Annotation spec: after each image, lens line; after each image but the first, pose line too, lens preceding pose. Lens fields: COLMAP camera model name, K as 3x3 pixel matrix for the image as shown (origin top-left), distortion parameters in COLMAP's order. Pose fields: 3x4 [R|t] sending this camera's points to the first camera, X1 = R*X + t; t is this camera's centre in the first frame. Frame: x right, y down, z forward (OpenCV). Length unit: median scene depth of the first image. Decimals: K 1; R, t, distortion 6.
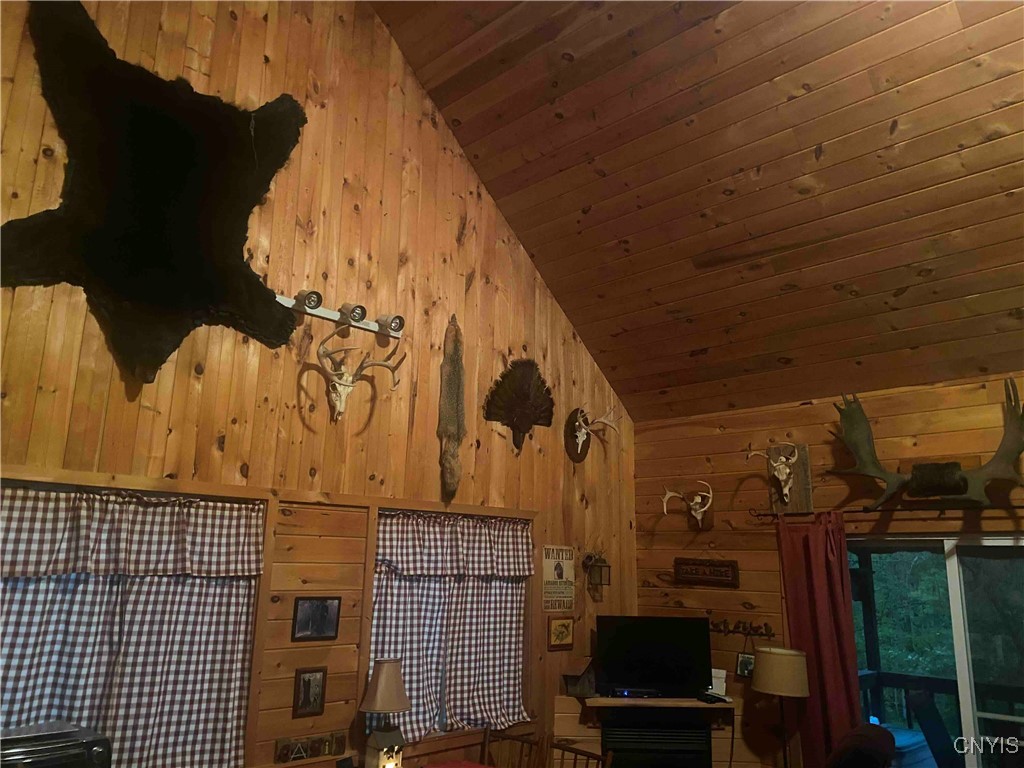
lens RADIAL K [[778.9, 0, 521.6], [0, 778.9, 377.8], [0, 0, 1]] dist [0.056393, -0.072245]
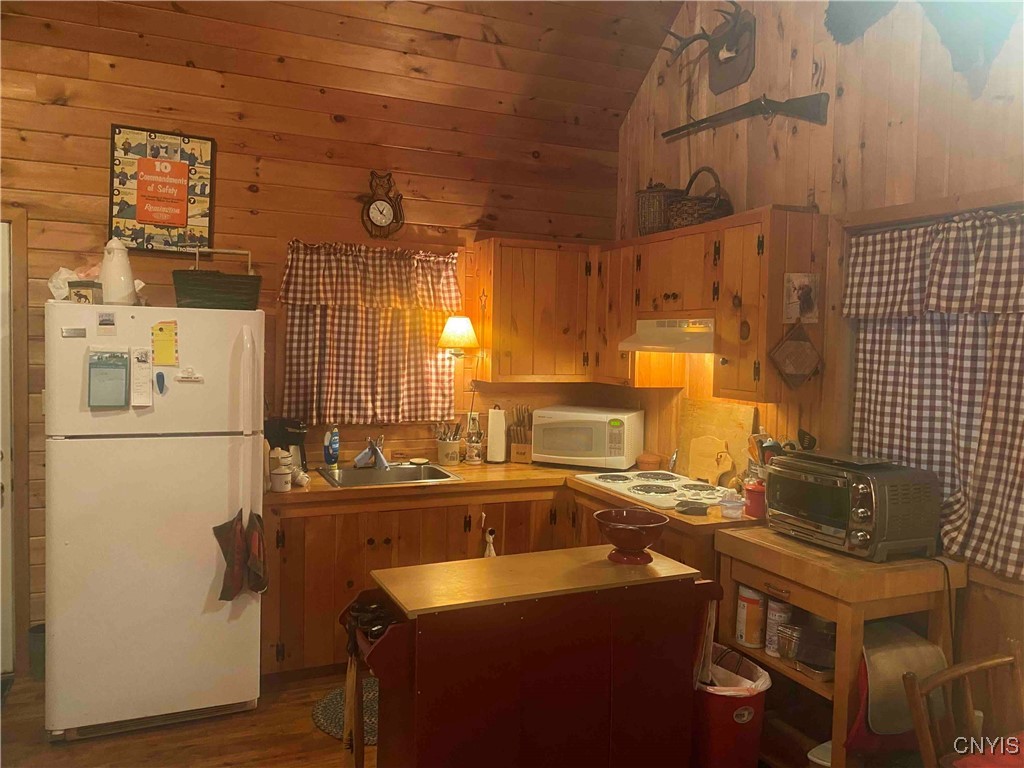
lens RADIAL K [[778.9, 0, 513.3], [0, 778.9, 376.8], [0, 0, 1]] dist [0.056393, -0.072245]
pose [[-0.372914, 0.012162, -0.927786, 0.337125], [0.187330, 0.980310, -0.062444, 0.217056], [0.908759, -0.197089, -0.367850, 0.667484]]
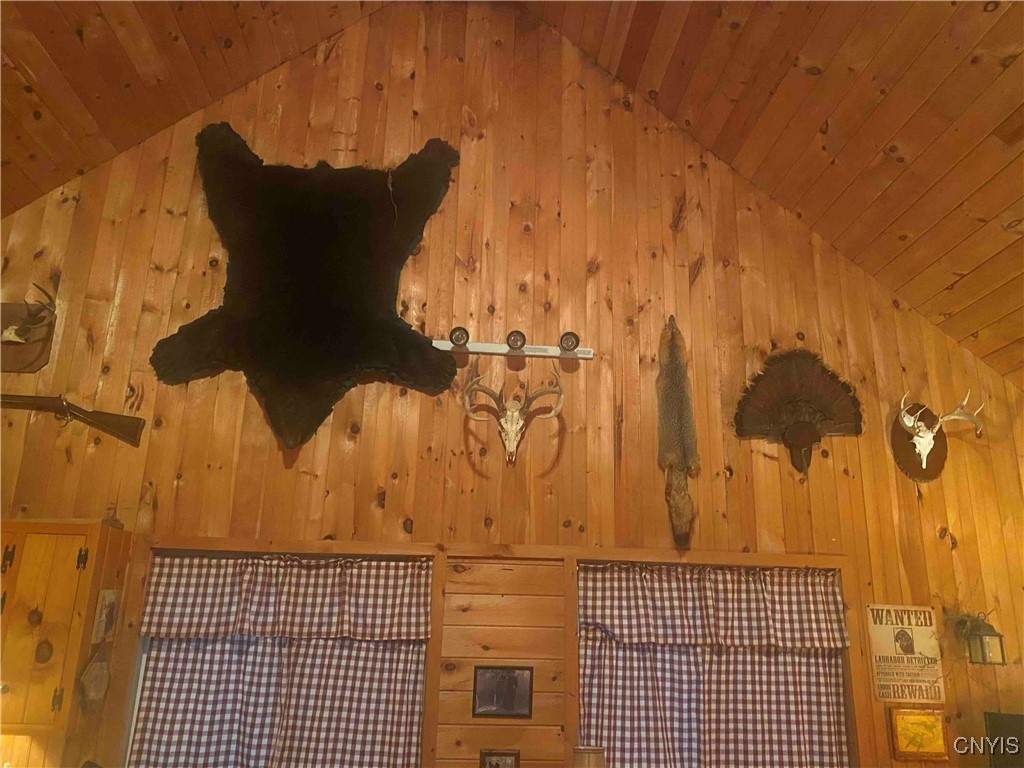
lens RADIAL K [[778.9, 0, 509.2], [0, 778.9, 389.2], [0, 0, 1]] dist [0.056393, -0.072245]
pose [[0.753434, -0.192735, -0.628642, 0.331695], [0.147602, 0.981251, -0.123939, 0.081500], [0.640743, 0.000591, 0.767755, 0.316510]]
